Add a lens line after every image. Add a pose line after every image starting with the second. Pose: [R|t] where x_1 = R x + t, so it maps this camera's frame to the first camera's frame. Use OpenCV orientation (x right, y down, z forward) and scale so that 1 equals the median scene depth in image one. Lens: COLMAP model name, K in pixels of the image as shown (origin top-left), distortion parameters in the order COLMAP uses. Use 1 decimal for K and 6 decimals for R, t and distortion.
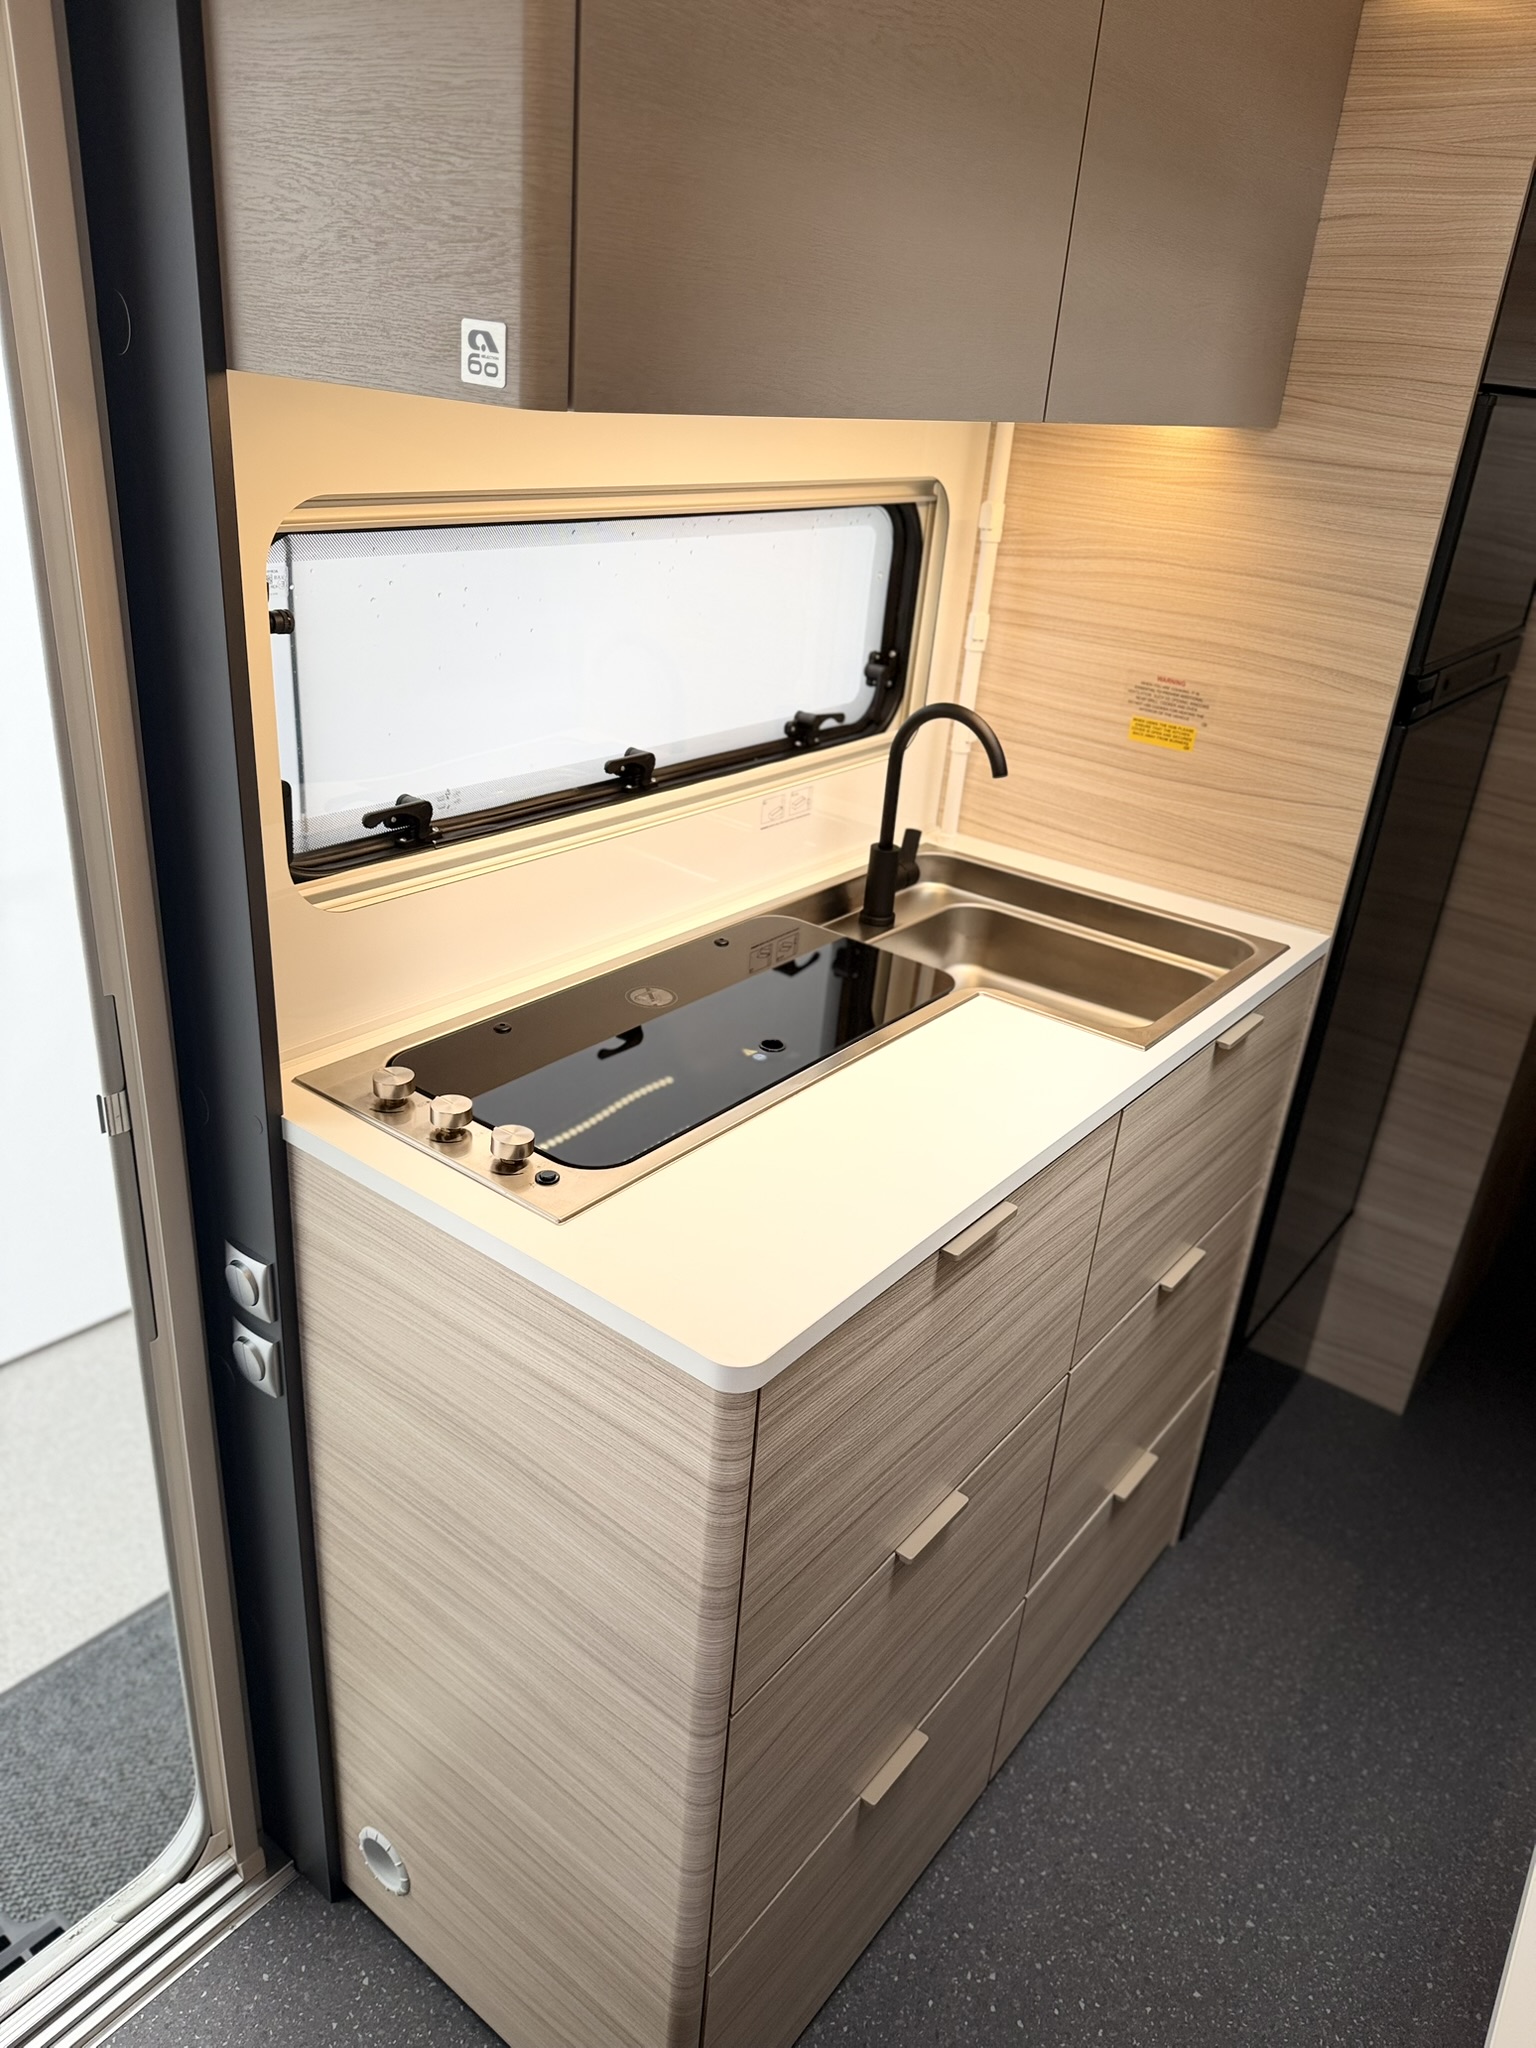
lens RADIAL K [[1435.0, 0, 755.1], [0, 1435.0, 1029.8], [0, 0, 1]] dist [0.109785, -0.189812]
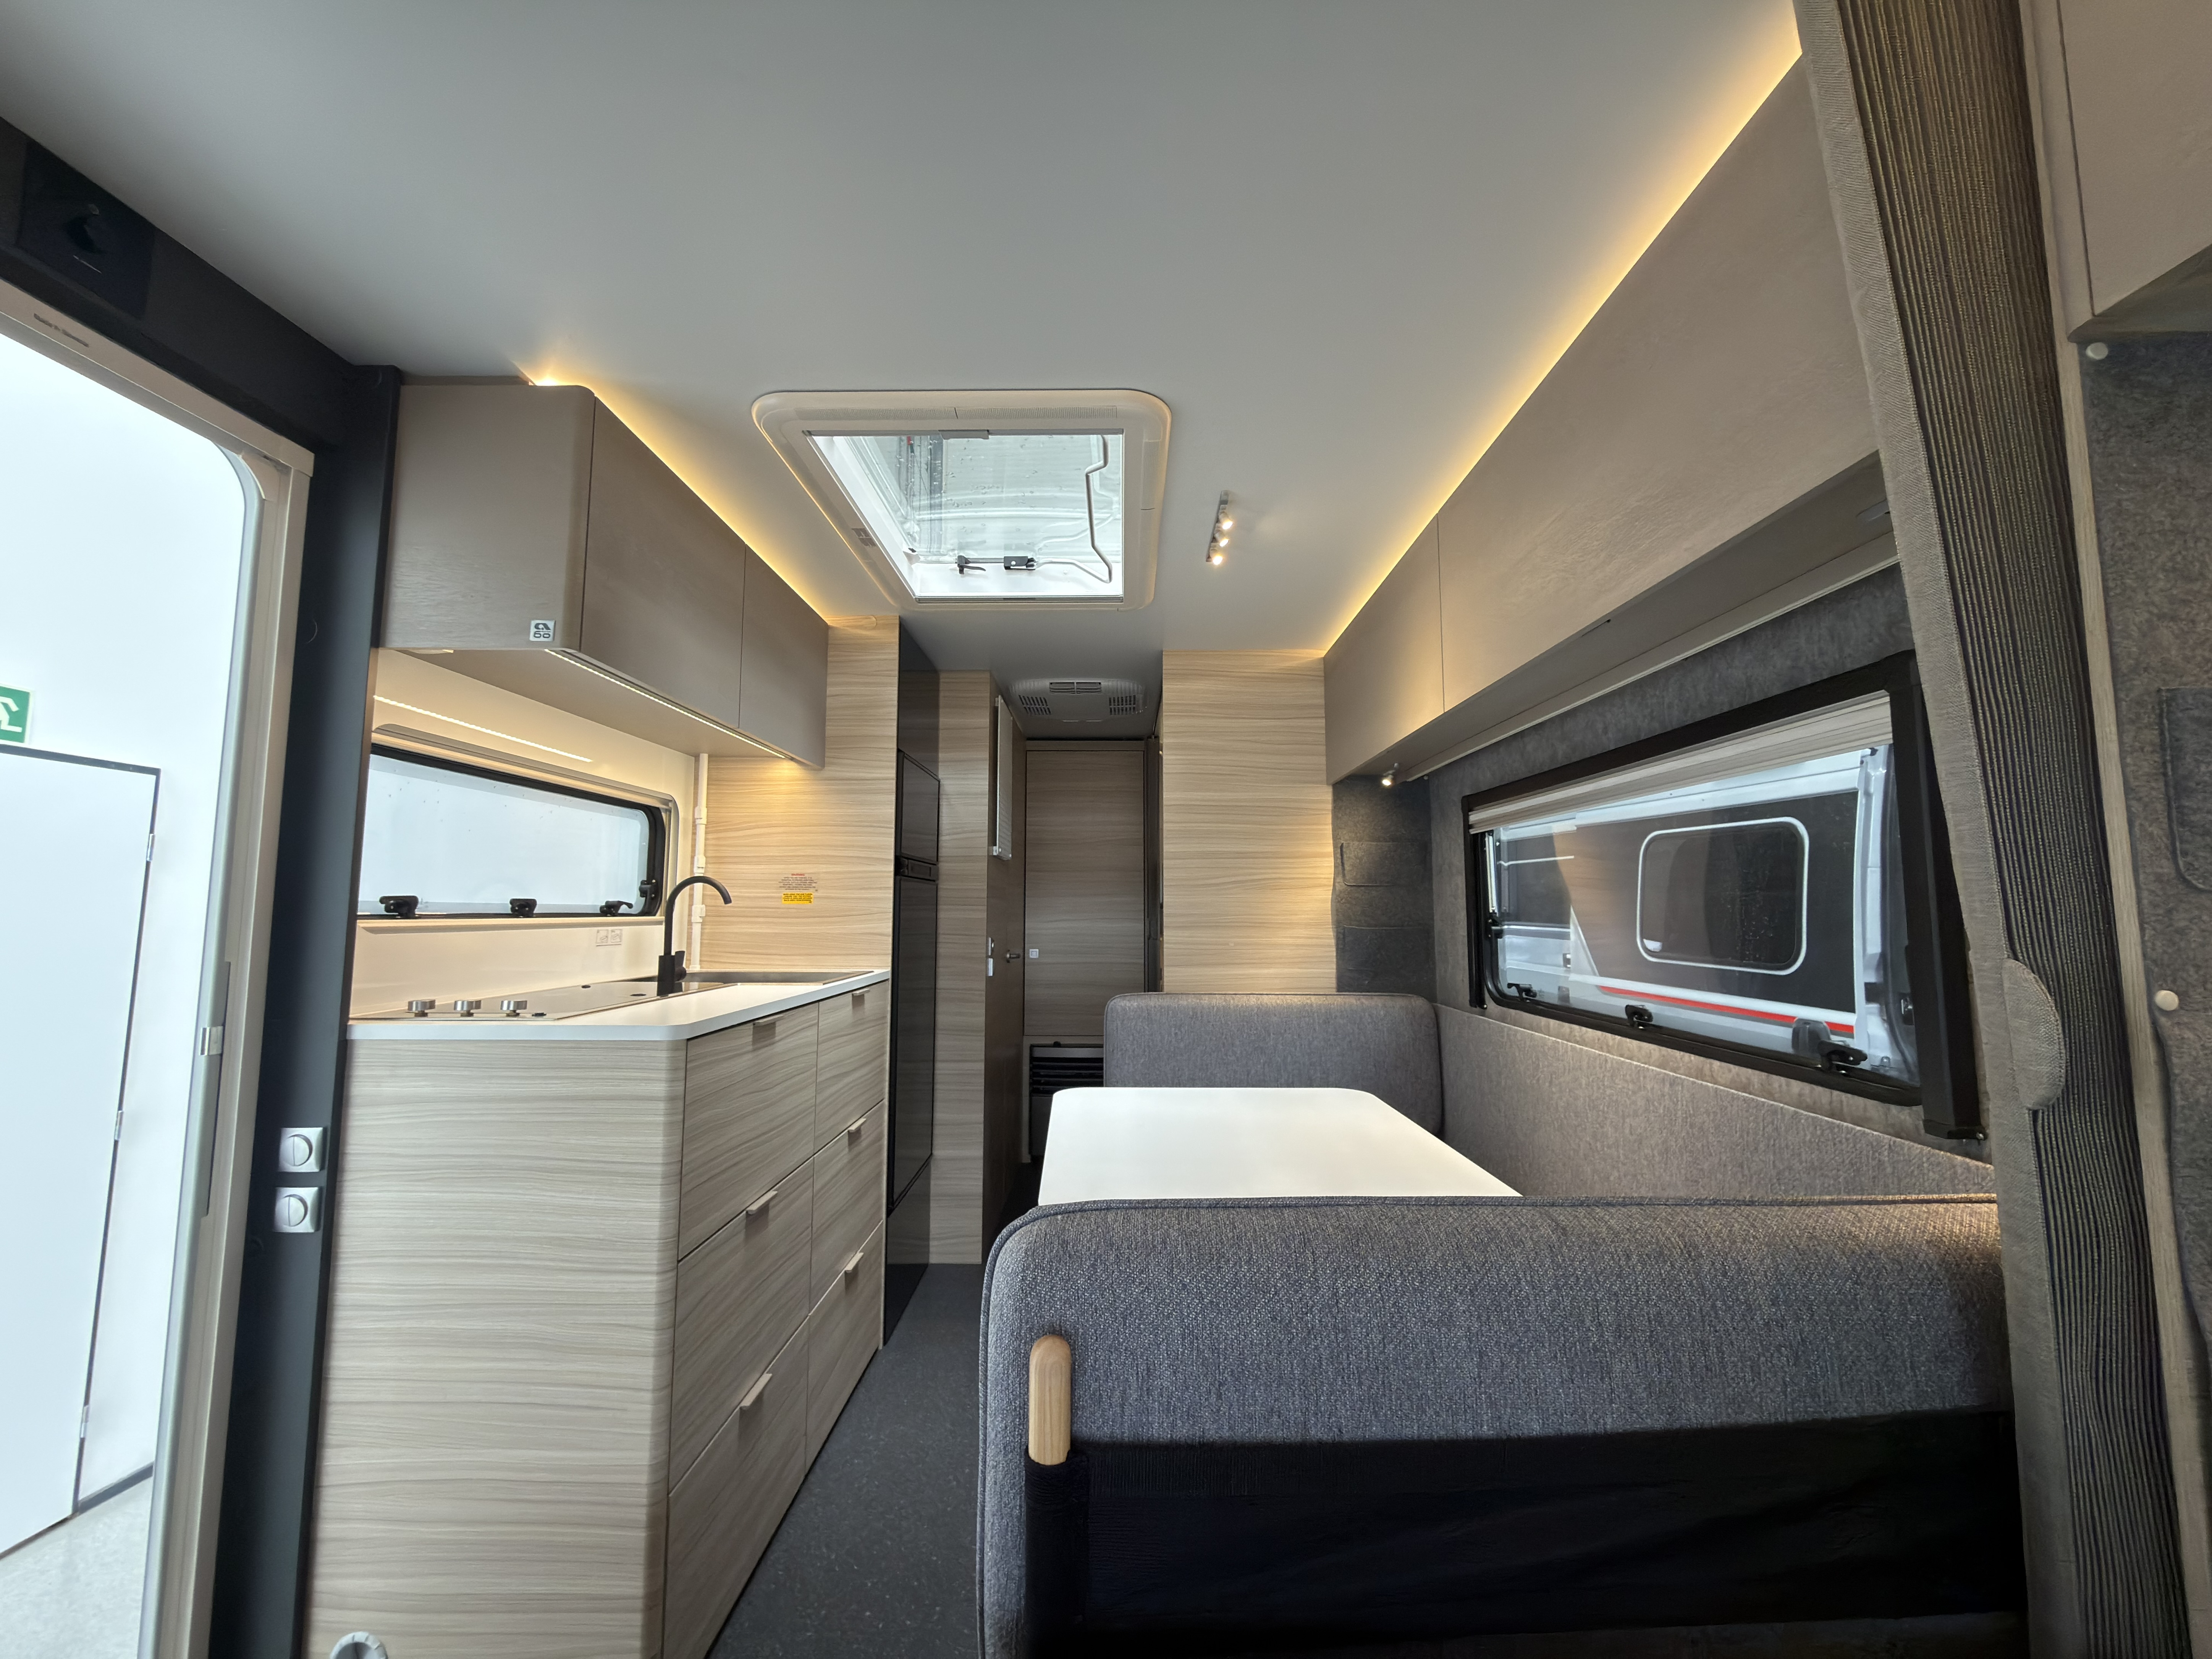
lens RADIAL K [[887.0, 0, 1112.2], [0, 887.0, 828.9], [0, 0, 1]] dist [0.000530, -0.000137]
pose [[0.790605, -0.016201, 0.612112, -0.193980], [0.311879, 0.870922, -0.379771, 0.431179], [-0.526949, 0.491154, 0.693608, -0.274682]]
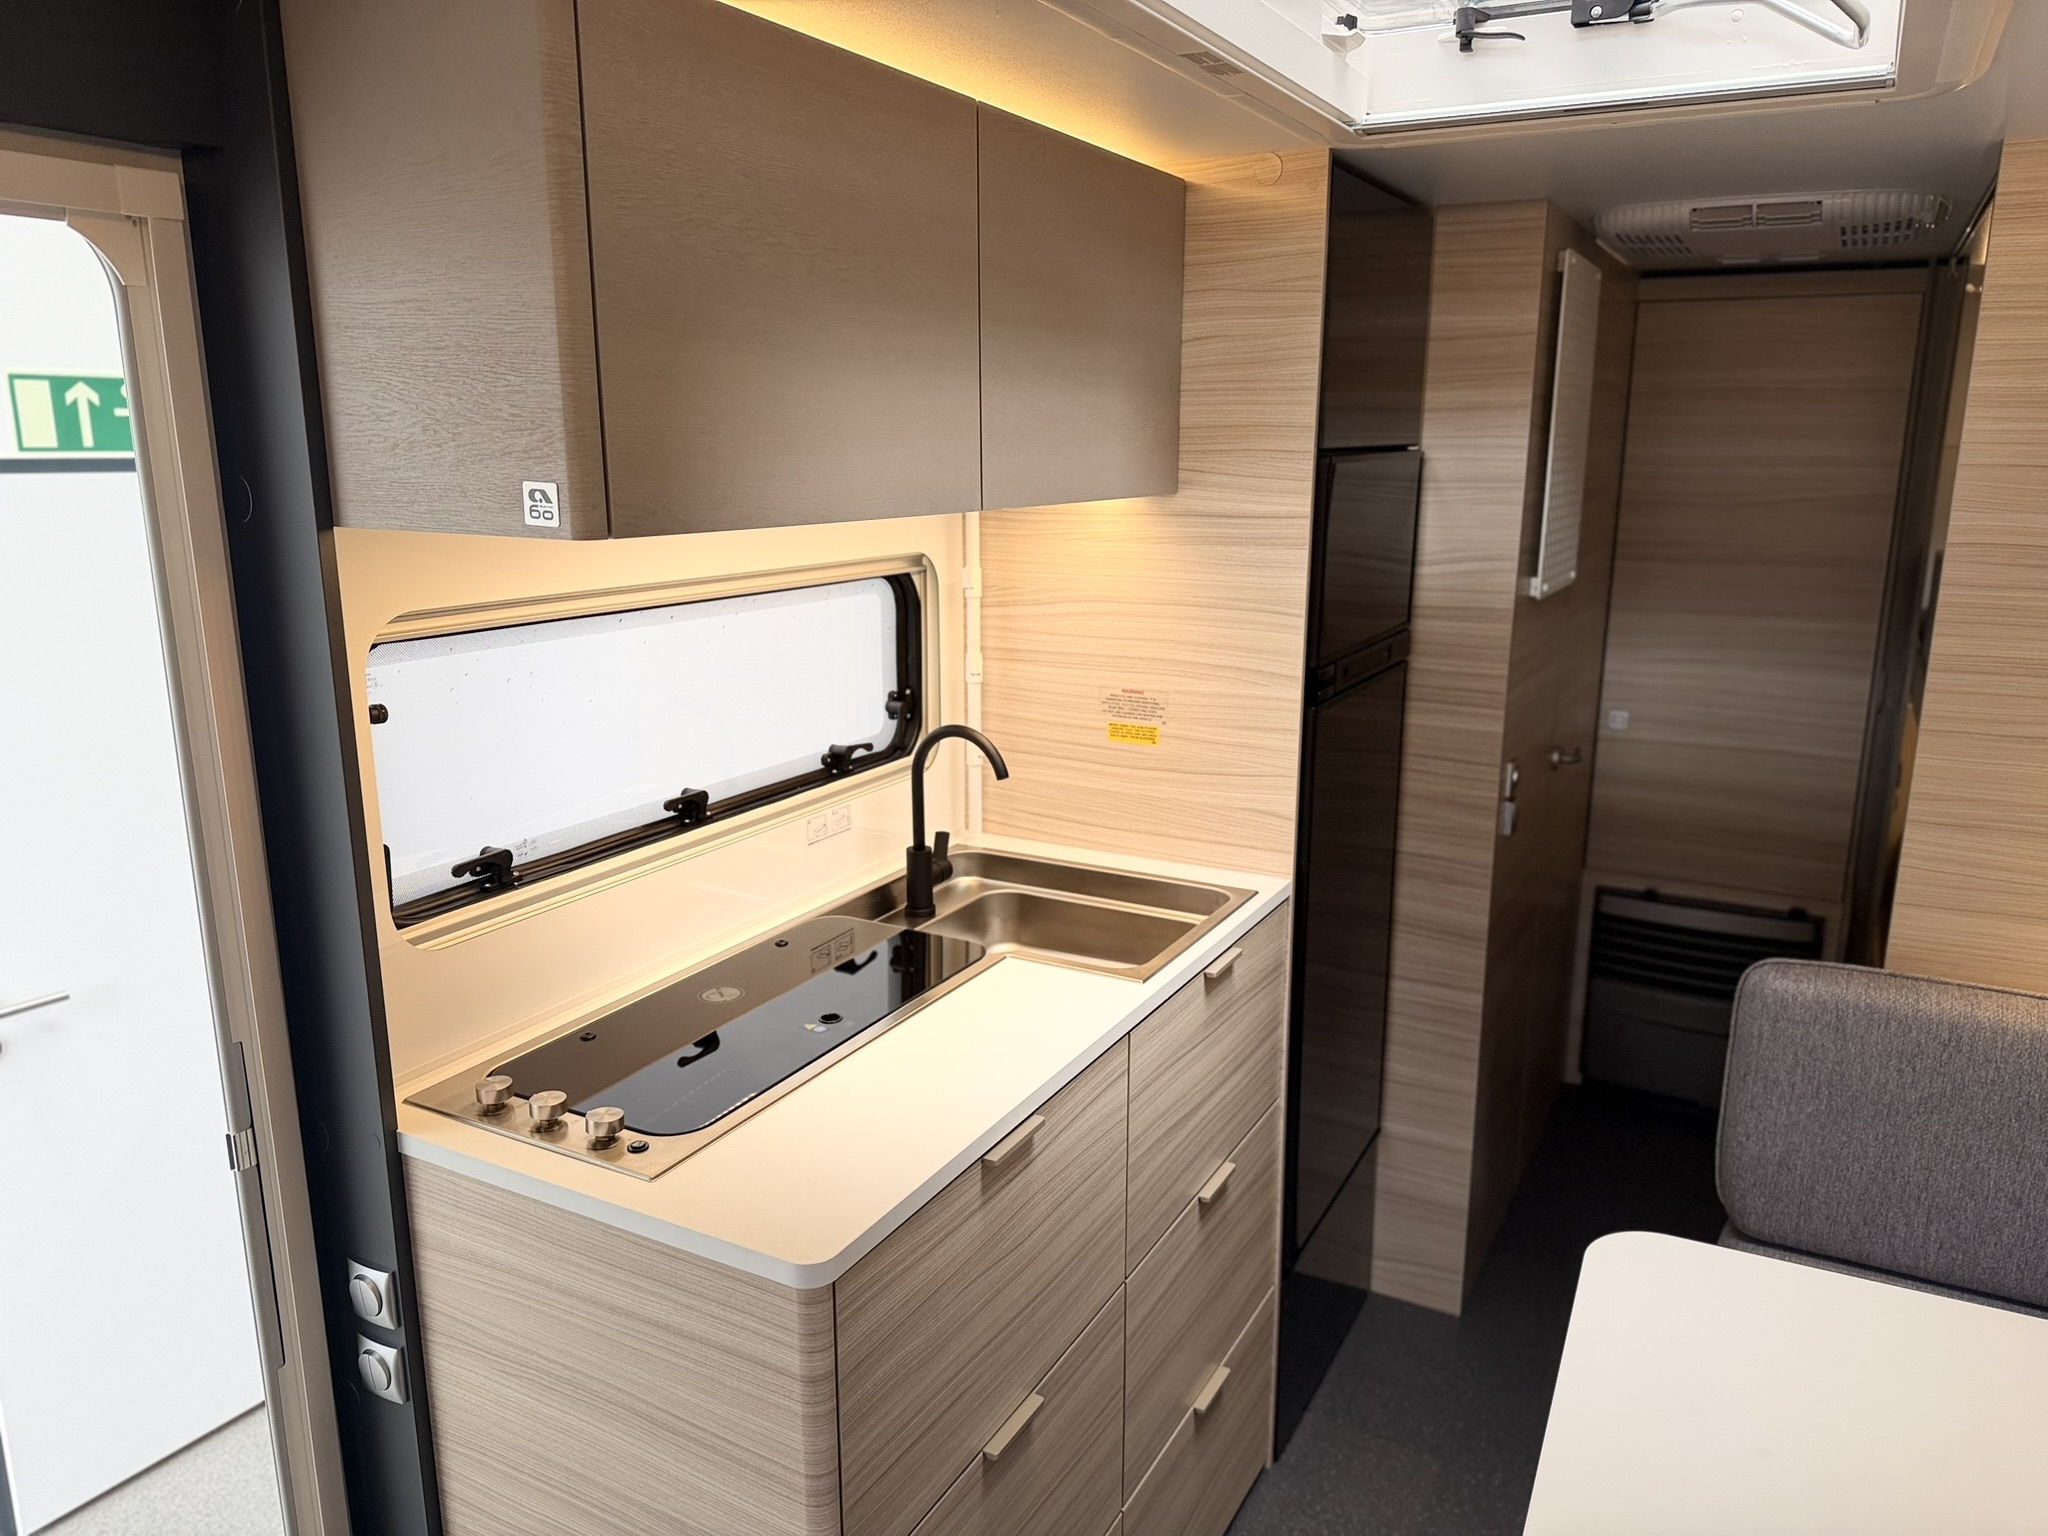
lens RADIAL K [[1435.0, 0, 1029.4], [0, 1435.0, 776.2], [0, 0, 1]] dist [0.109785, -0.189812]
pose [[0.984016, -0.108240, 0.141409, 0.024140], [0.134408, 0.972337, -0.191037, 0.058154], [-0.116819, 0.206990, 0.971344, -0.178867]]
